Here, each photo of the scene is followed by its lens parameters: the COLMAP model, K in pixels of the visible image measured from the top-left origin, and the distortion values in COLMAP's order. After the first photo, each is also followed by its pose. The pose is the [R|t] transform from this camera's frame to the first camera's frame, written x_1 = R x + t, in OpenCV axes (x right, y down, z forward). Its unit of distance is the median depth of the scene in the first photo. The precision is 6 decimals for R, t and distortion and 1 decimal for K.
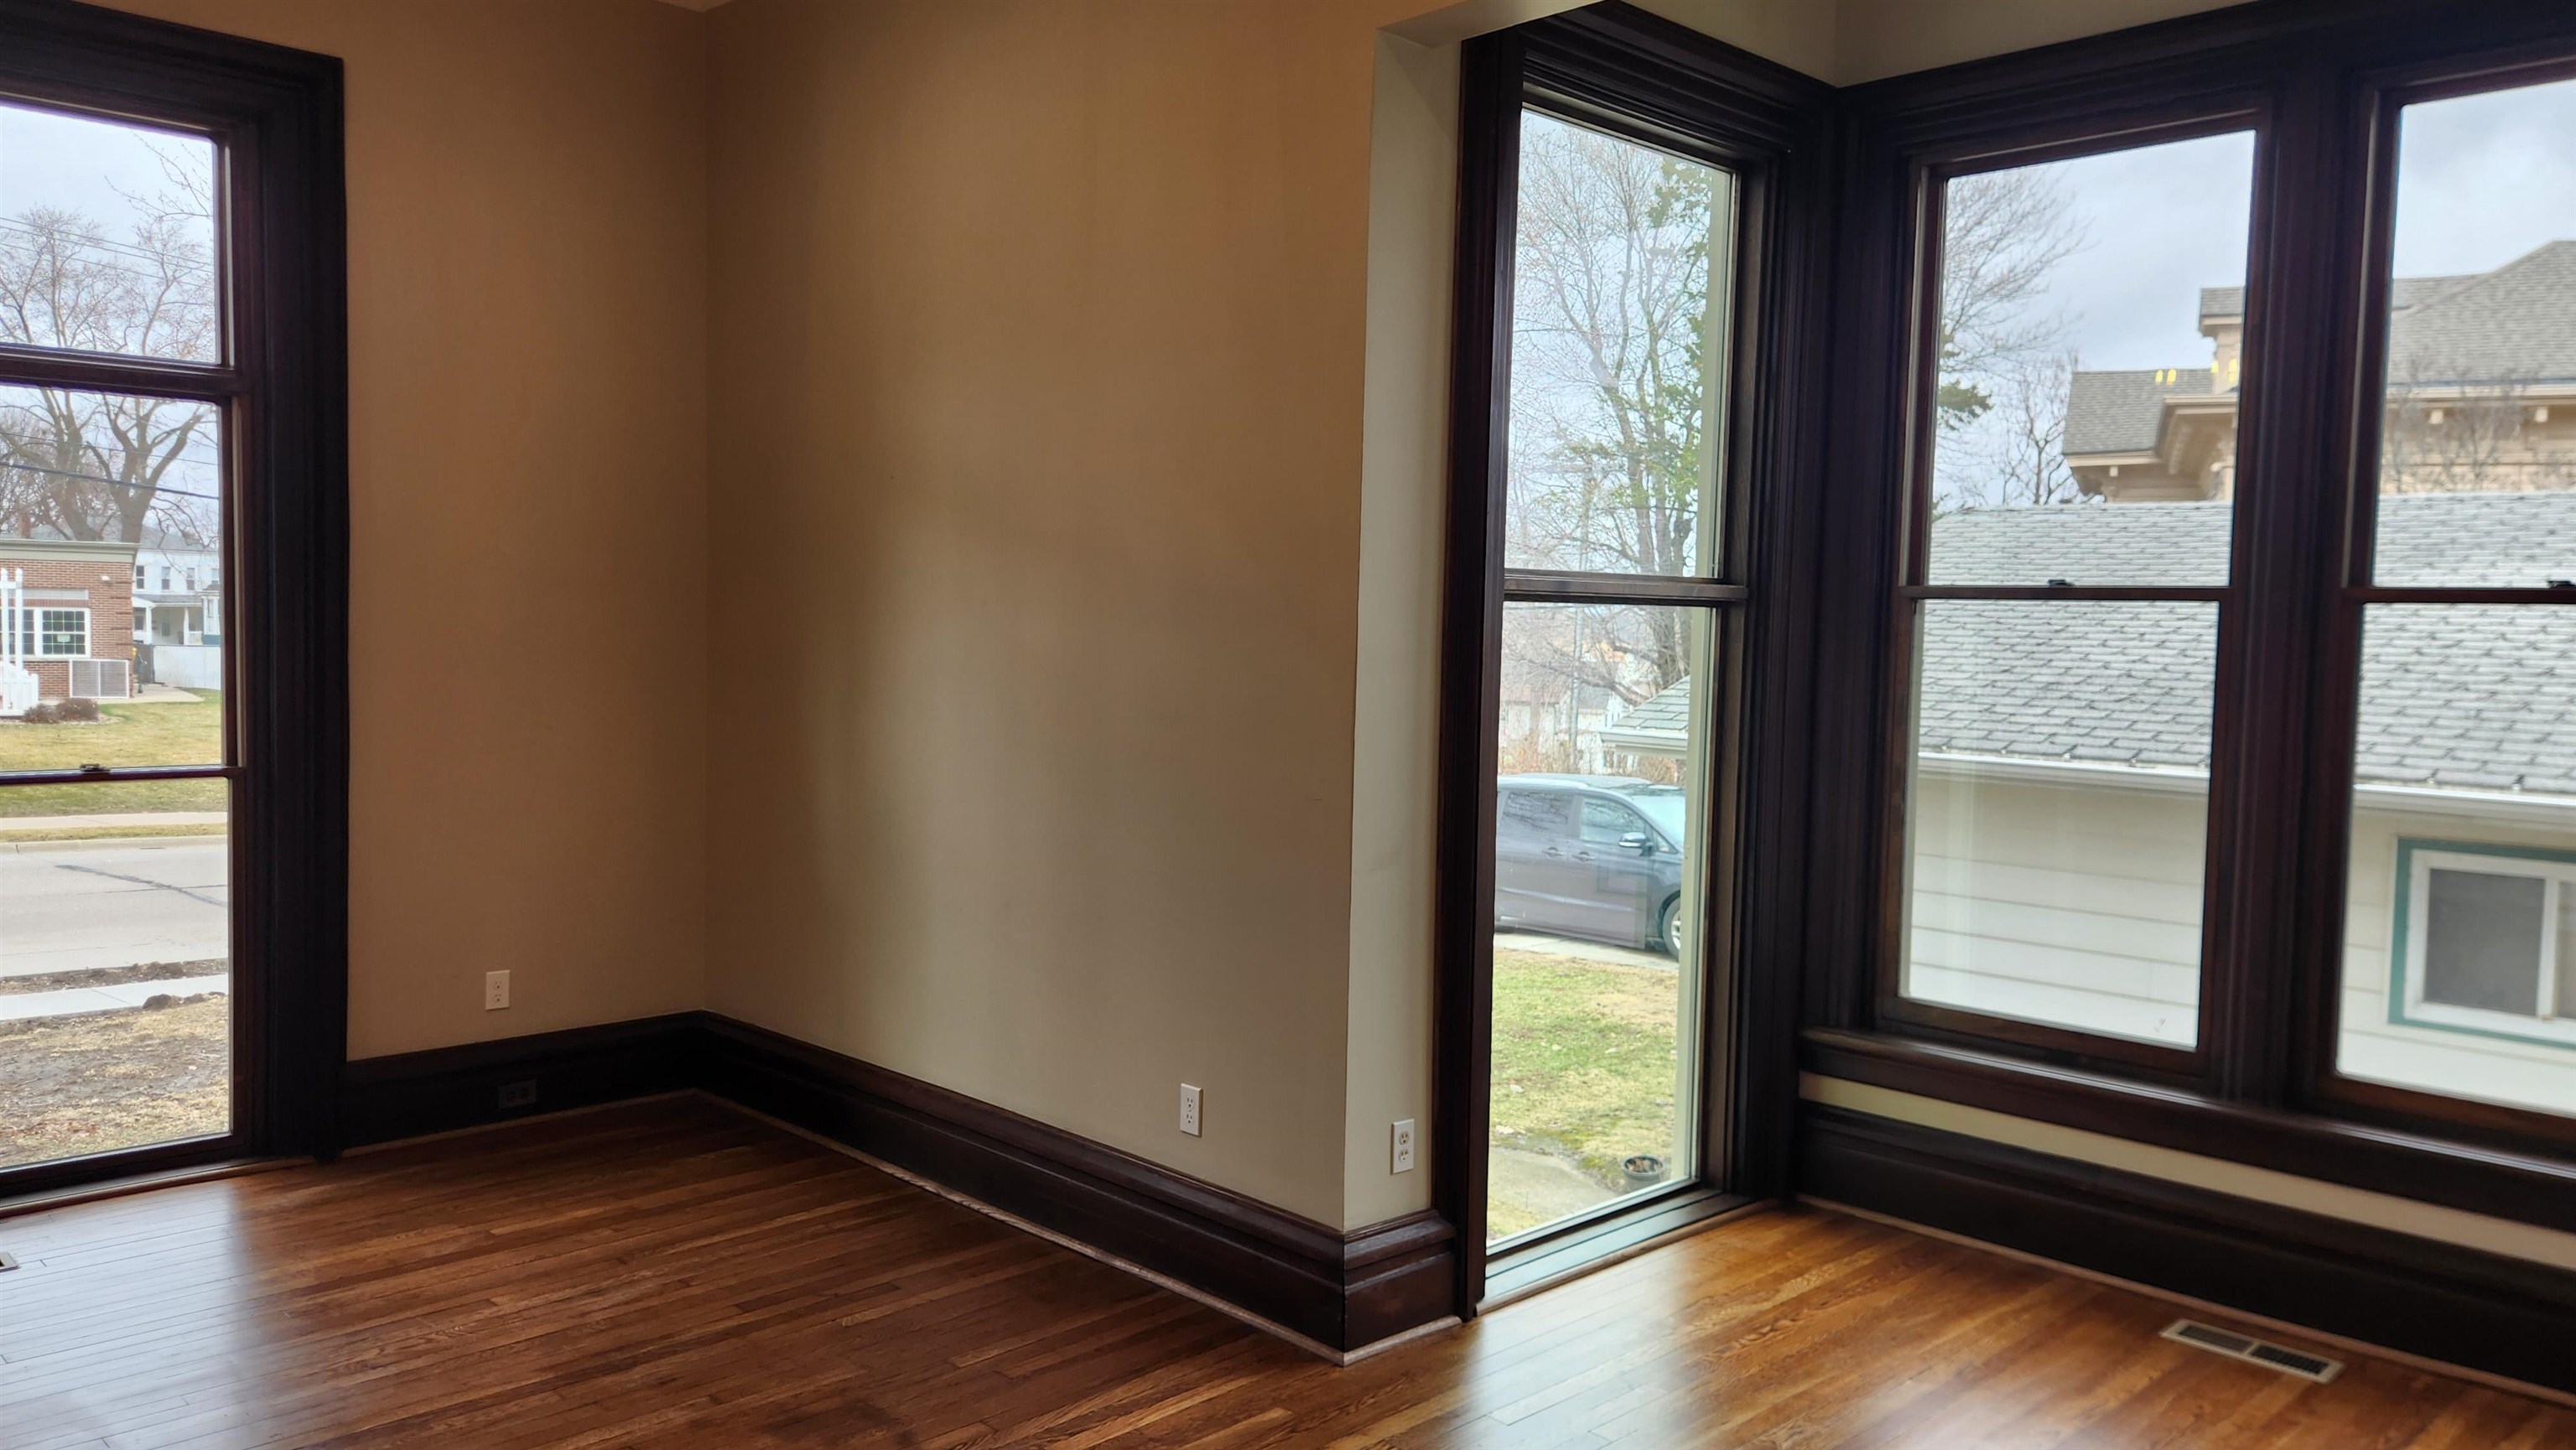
lens RADIAL K [[1762.9, 0, 1284.3], [0, 1762.9, 709.4], [0, 0, 1]] dist [0.067499, -0.002285]
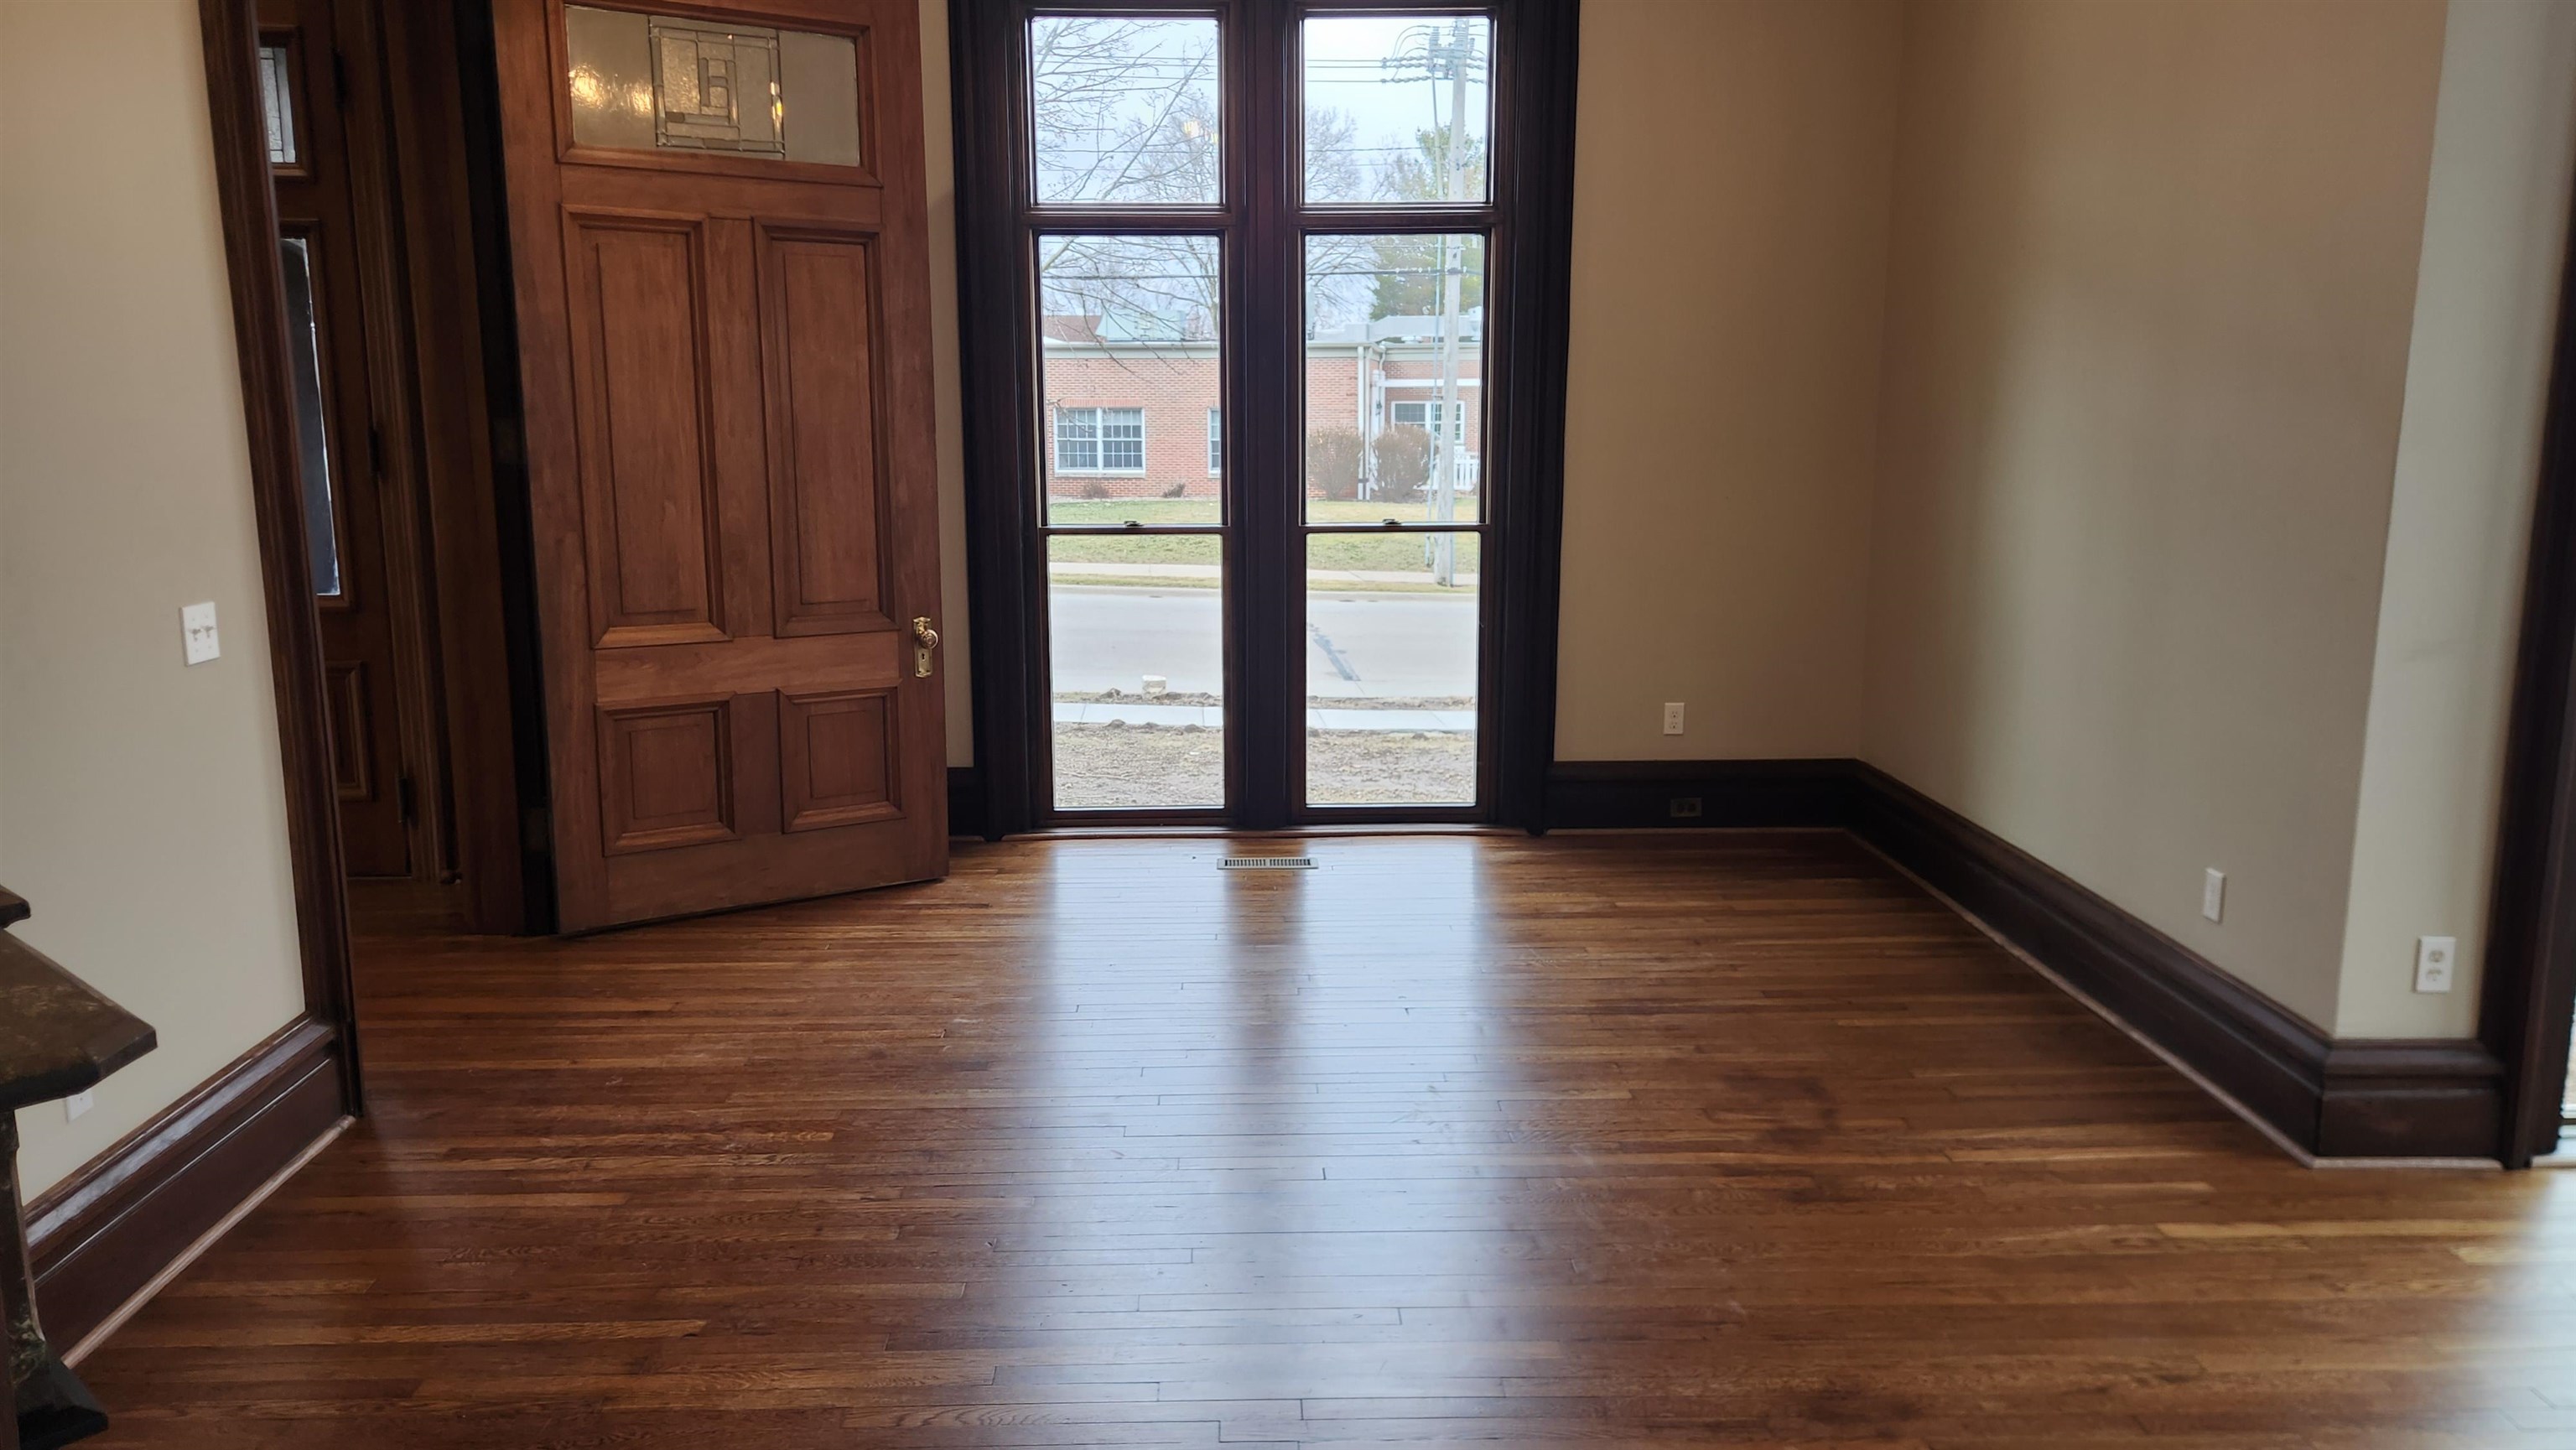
lens RADIAL K [[1762.9, 0, 1284.3], [0, 1762.9, 709.4], [0, 0, 1]] dist [0.067499, -0.002285]
pose [[0.746676, 0.084147, -0.659844, 0.211724], [0.003685, 0.991428, 0.130602, -0.004385], [0.665178, -0.099949, 0.739965, -0.054042]]
